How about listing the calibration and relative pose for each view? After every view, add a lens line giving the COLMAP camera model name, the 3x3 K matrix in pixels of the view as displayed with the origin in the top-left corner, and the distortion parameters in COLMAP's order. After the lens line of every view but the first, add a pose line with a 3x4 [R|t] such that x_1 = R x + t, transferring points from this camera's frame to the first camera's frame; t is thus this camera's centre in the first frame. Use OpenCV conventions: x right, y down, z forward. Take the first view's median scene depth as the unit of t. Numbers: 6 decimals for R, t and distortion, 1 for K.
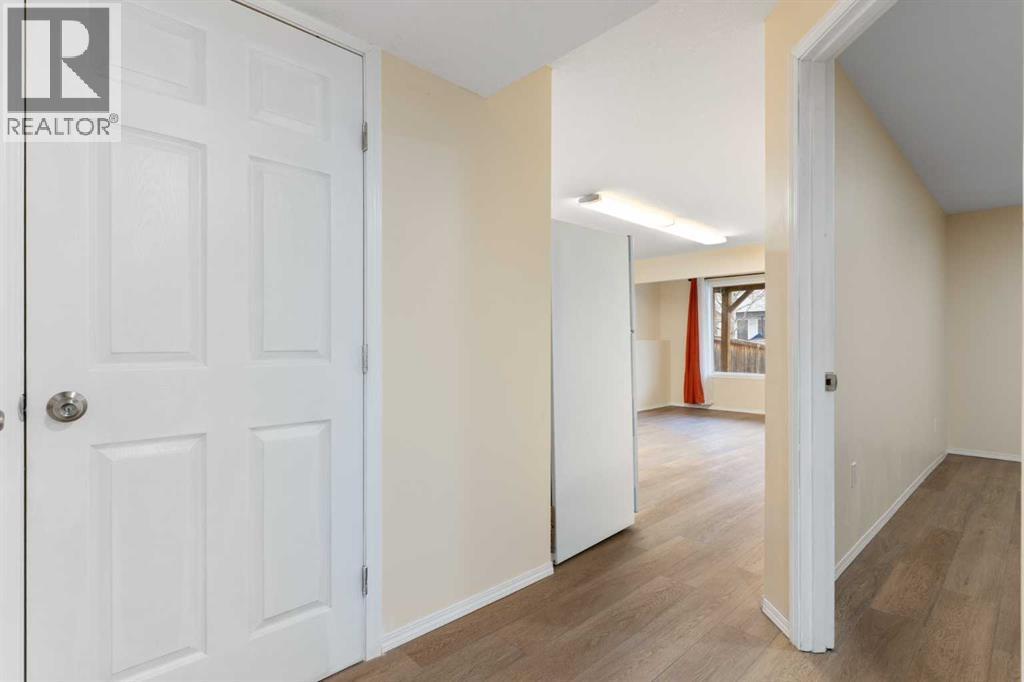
lens RADIAL K [[490.7, 0, 507.3], [0, 490.7, 344.3], [0, 0, 1]] dist [-0.003070, 0.000825]
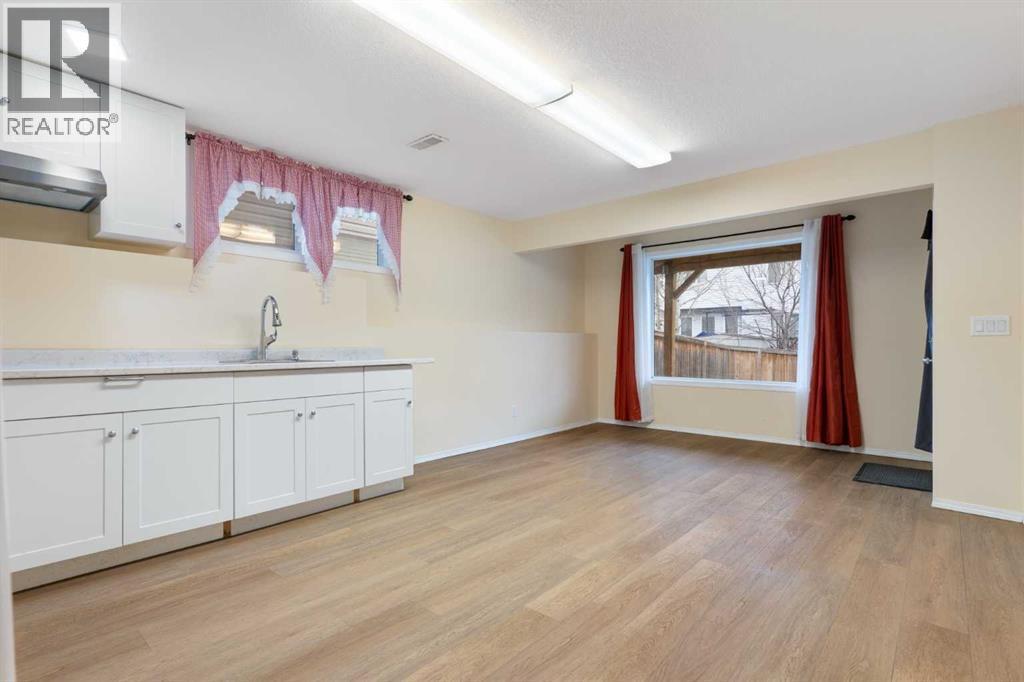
lens RADIAL K [[490.7, 0, 515.6], [0, 490.7, 341.4], [0, 0, 1]] dist [-0.003070, 0.000825]
pose [[0.993244, 0.003664, 0.115989, 0.117898], [-0.003012, 0.999979, -0.005802, 0.007941], [-0.116007, 0.005414, 0.993234, 0.267135]]
